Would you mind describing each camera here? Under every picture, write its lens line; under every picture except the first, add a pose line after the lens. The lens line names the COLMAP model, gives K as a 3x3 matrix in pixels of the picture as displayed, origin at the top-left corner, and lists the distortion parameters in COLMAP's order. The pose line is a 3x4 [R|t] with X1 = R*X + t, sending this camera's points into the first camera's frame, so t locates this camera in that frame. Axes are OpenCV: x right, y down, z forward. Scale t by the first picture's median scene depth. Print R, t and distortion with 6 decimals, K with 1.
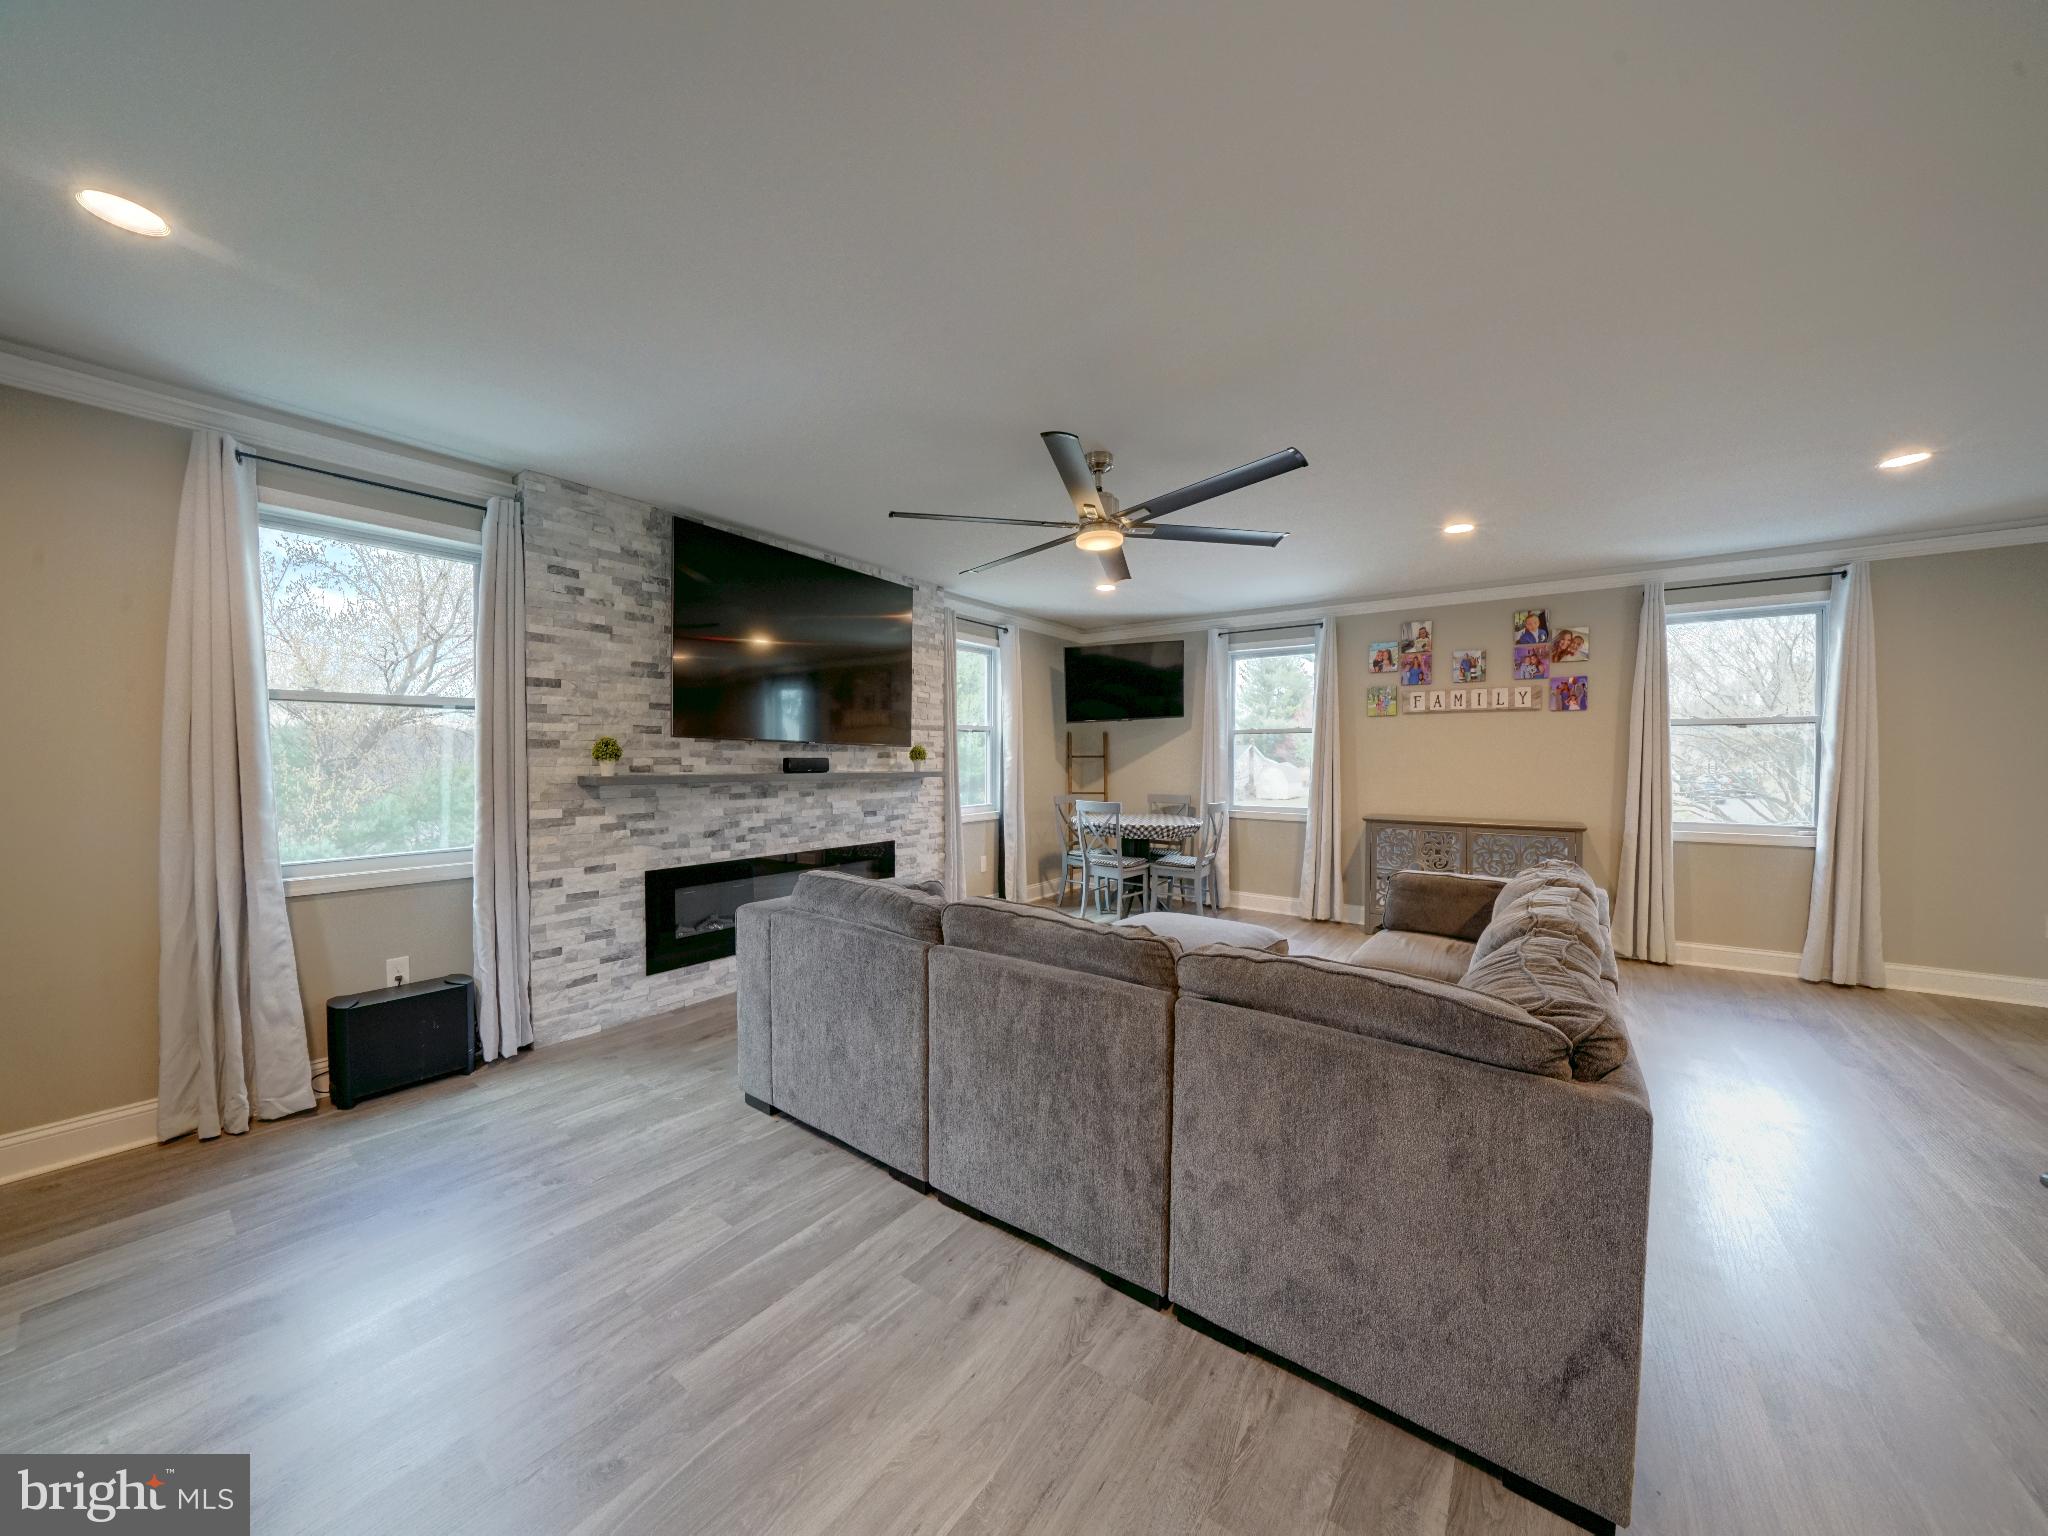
lens RADIAL K [[714.3, 0, 1003.5], [0, 714.3, 769.9], [0, 0, 1]] dist [-0.025235, 0.002059]
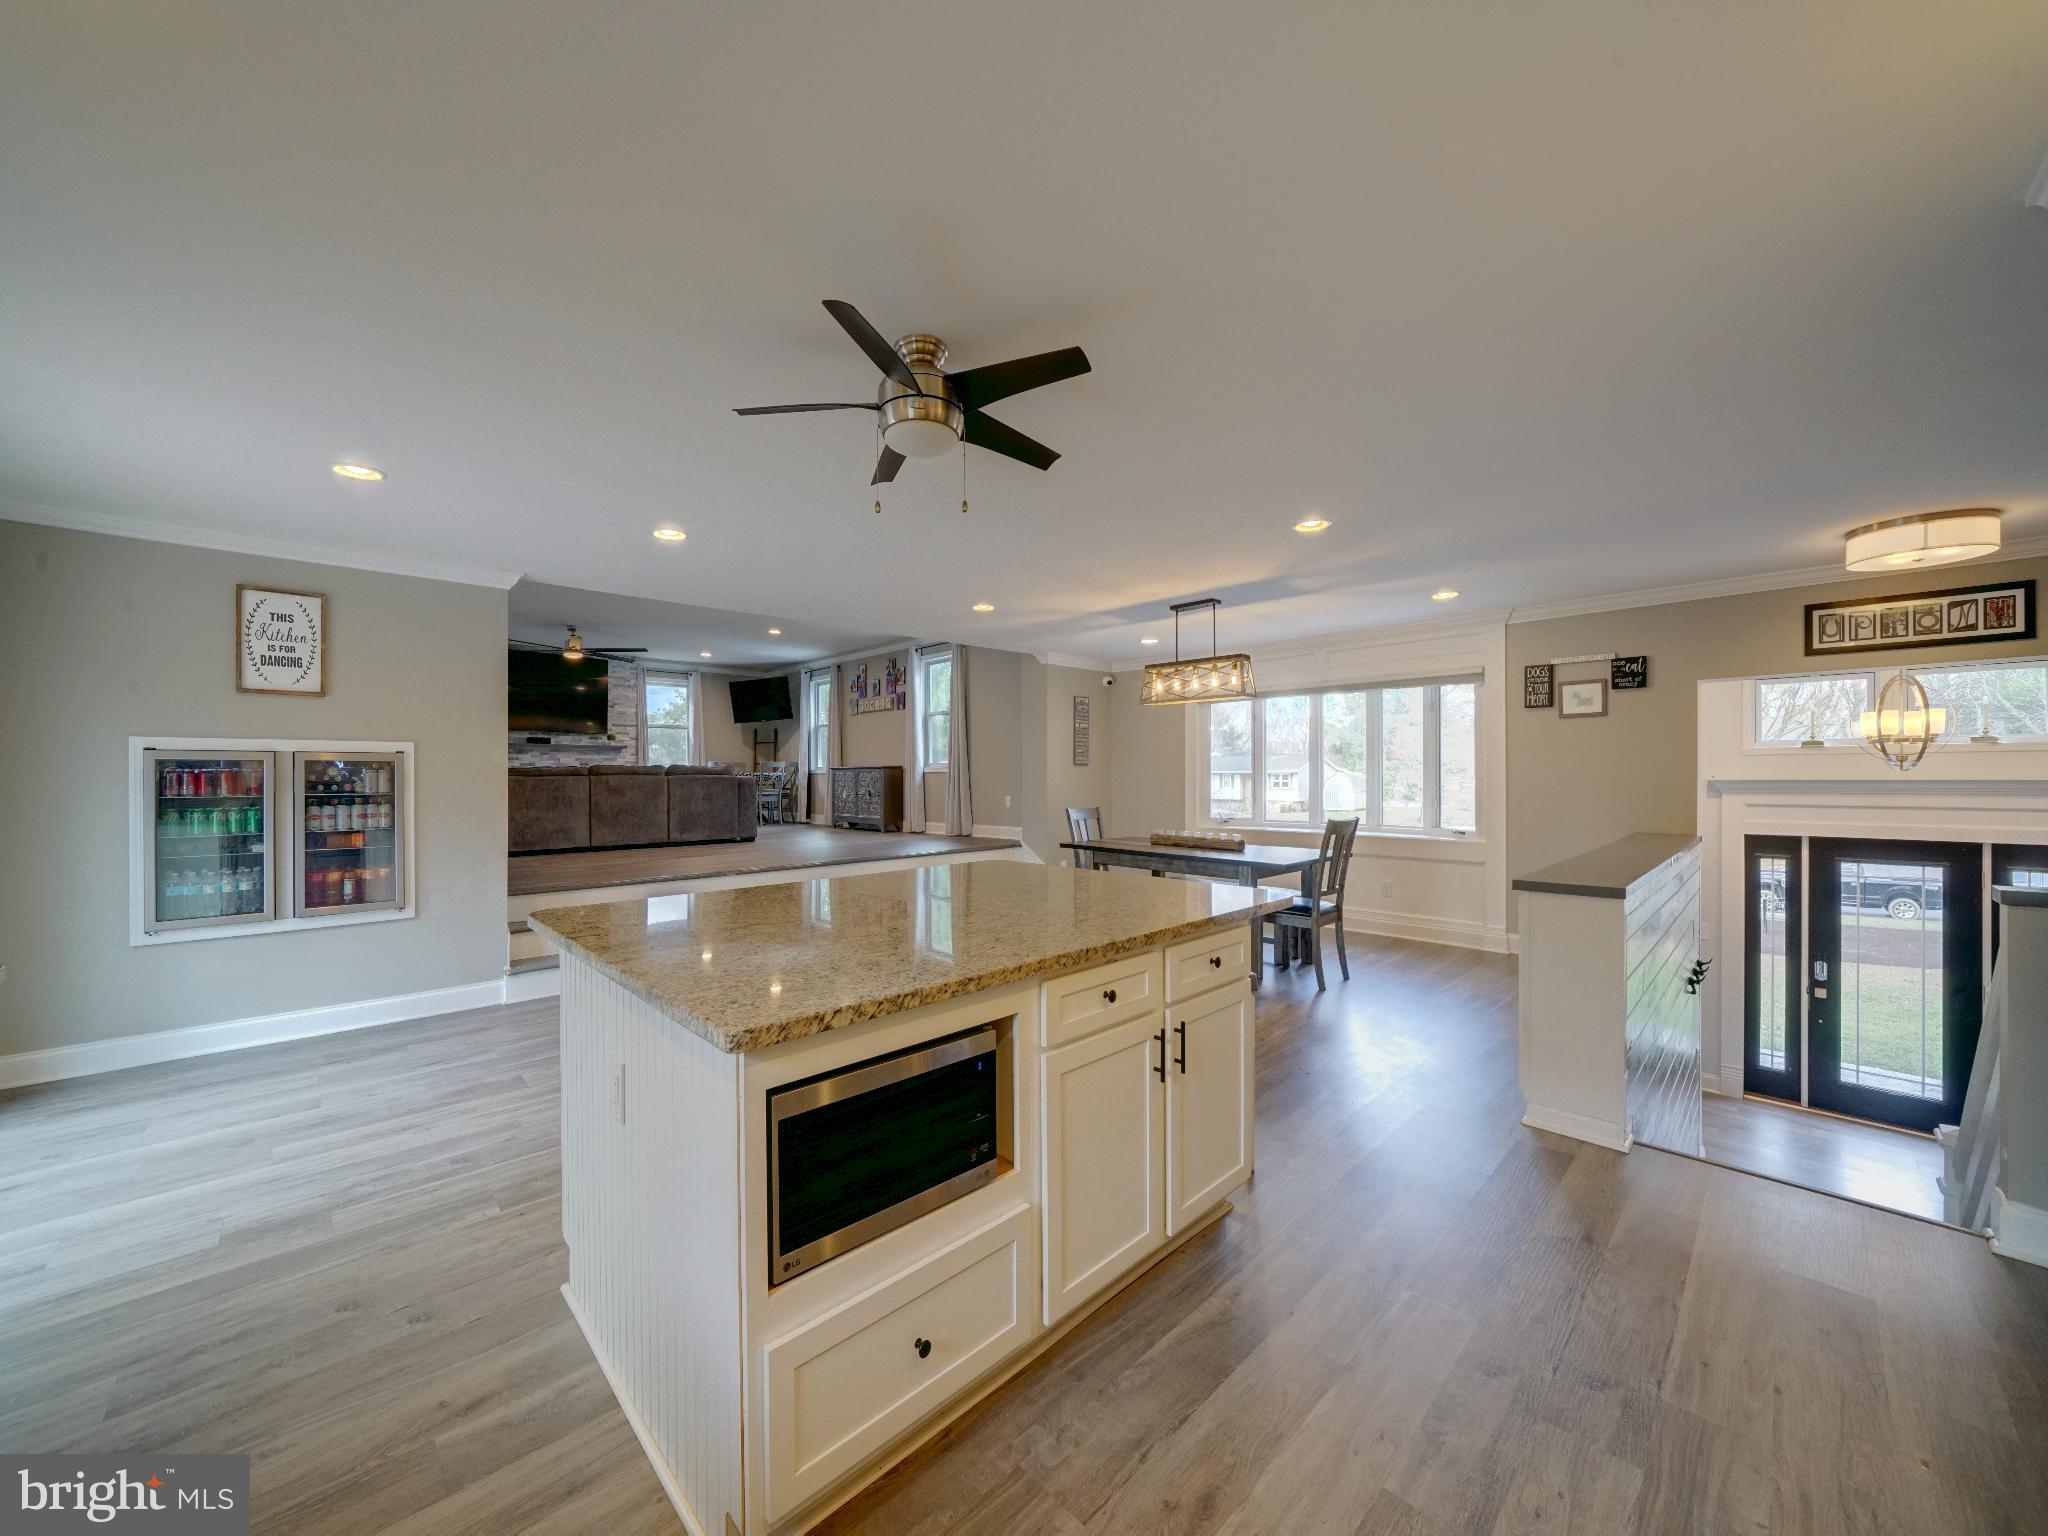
lens RADIAL K [[770.4, 0, 1010.7], [0, 770.4, 757.3], [0, 0, 1]] dist [-0.012515, 0.001050]
pose [[0.986849, -0.011585, -0.161227, 1.793839], [0.004866, 0.999105, -0.042009, 0.176009], [0.161570, 0.040672, 0.986023, -1.317852]]
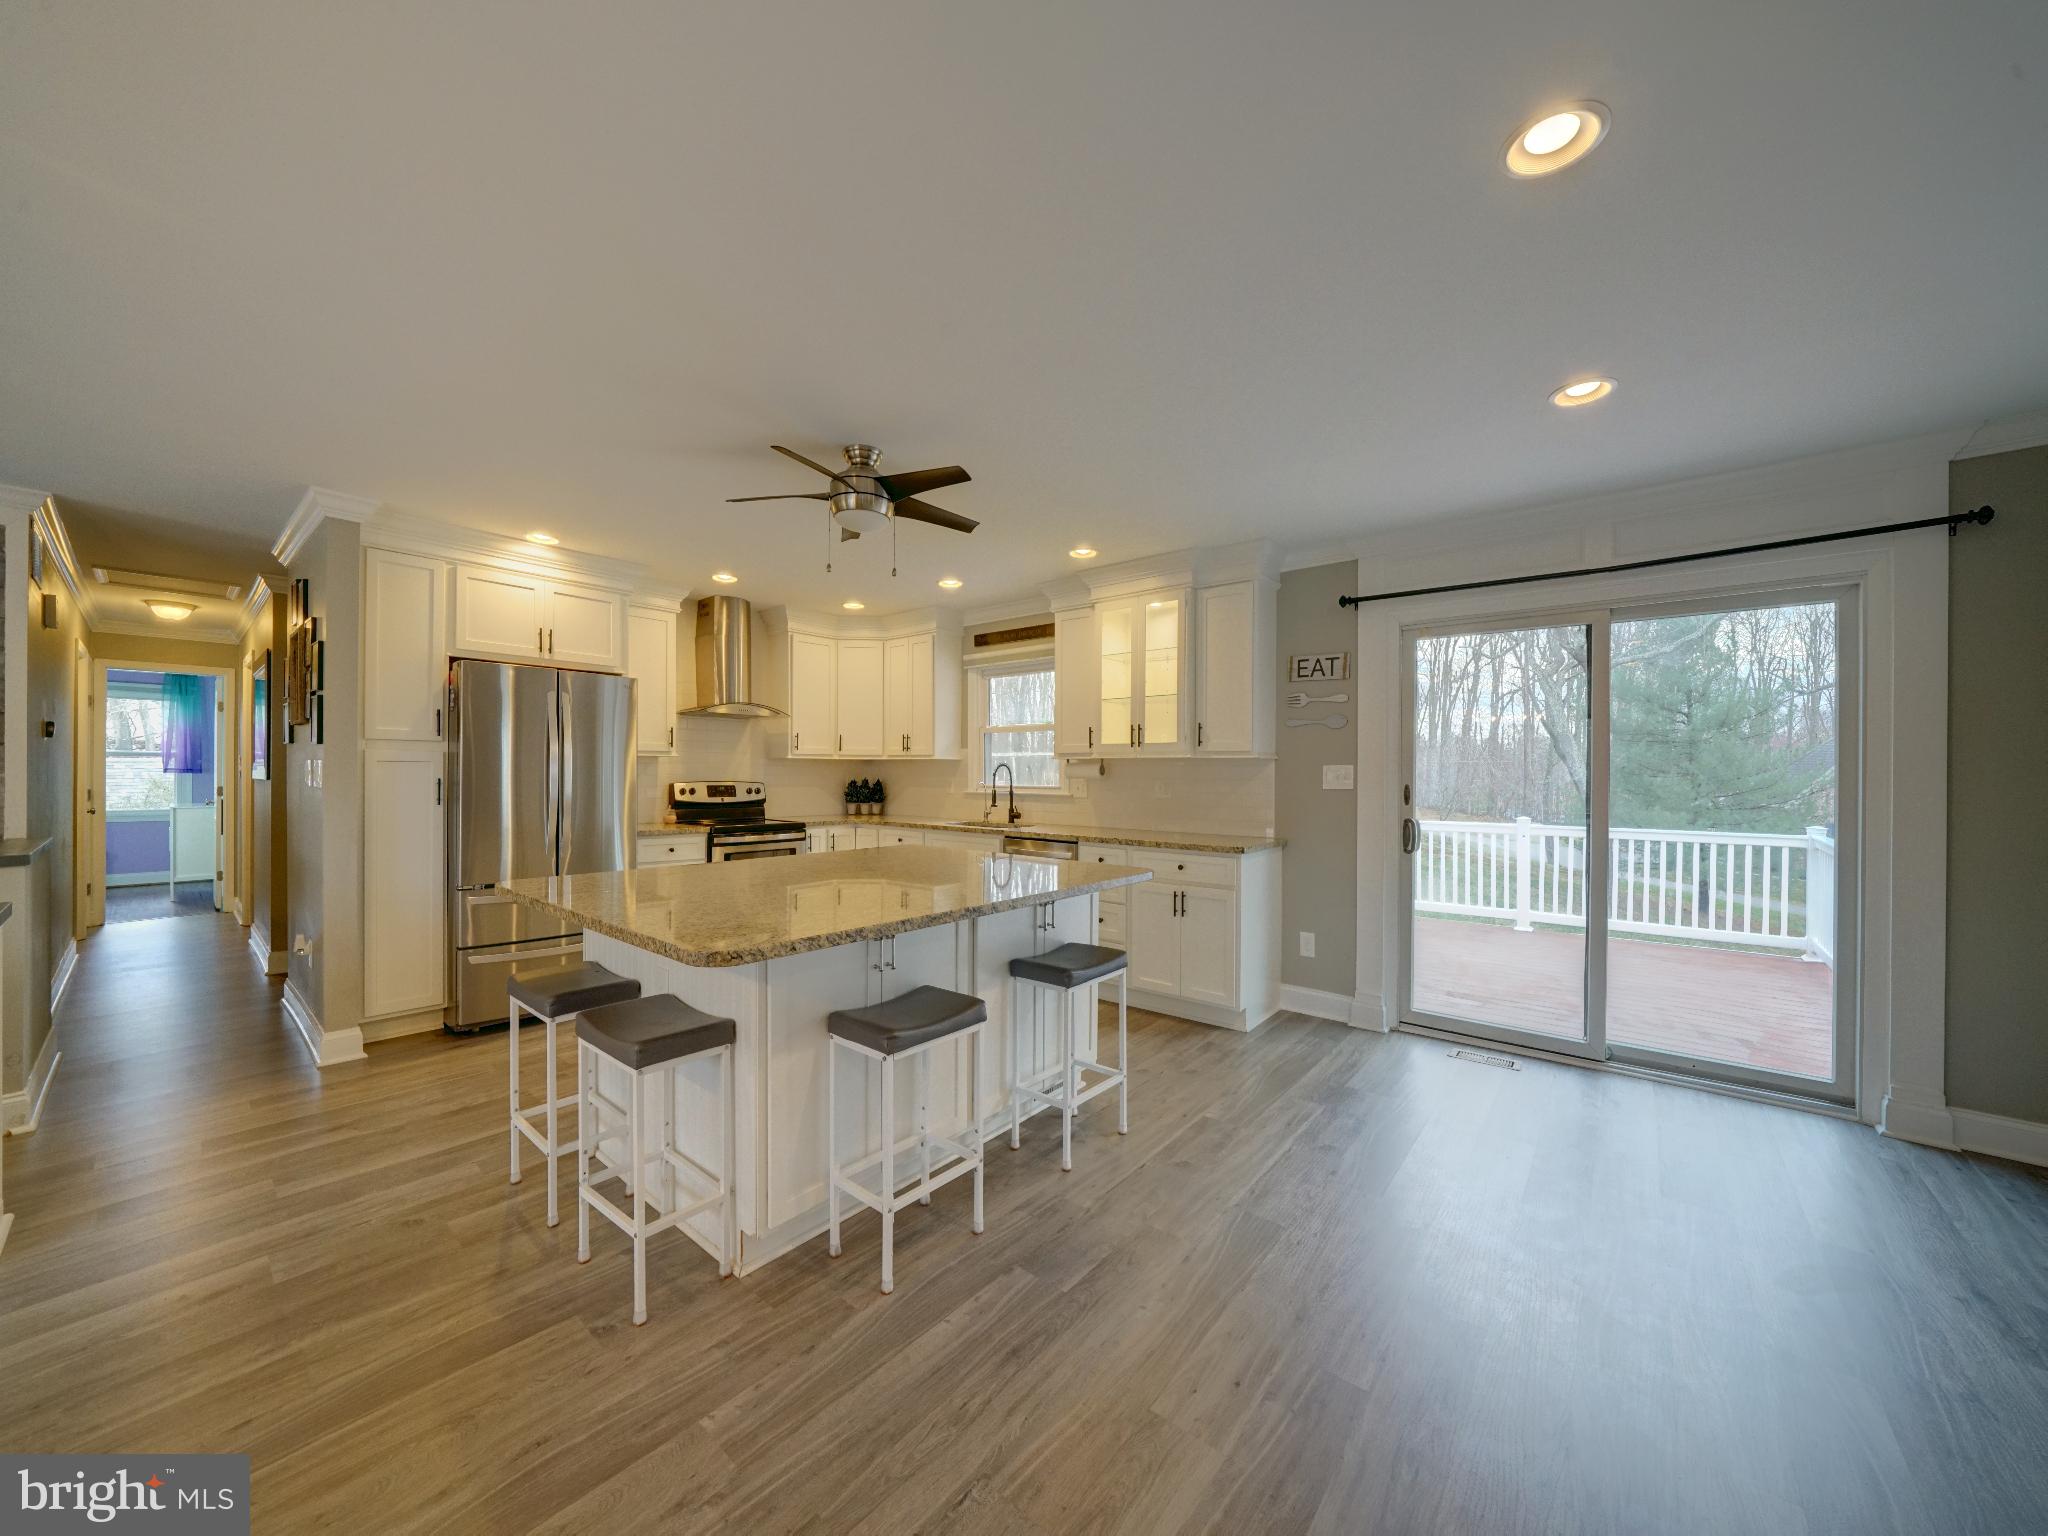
lens RADIAL K [[728.7, 0, 1006.3], [0, 728.7, 771.5], [0, 0, 1]] dist [-0.019786, 0.001454]
pose [[-0.998796, -0.008655, 0.048292, 1.459290], [-0.007846, 0.999826, 0.016927, 0.155604], [-0.048430, 0.016528, -0.998690, -0.050095]]
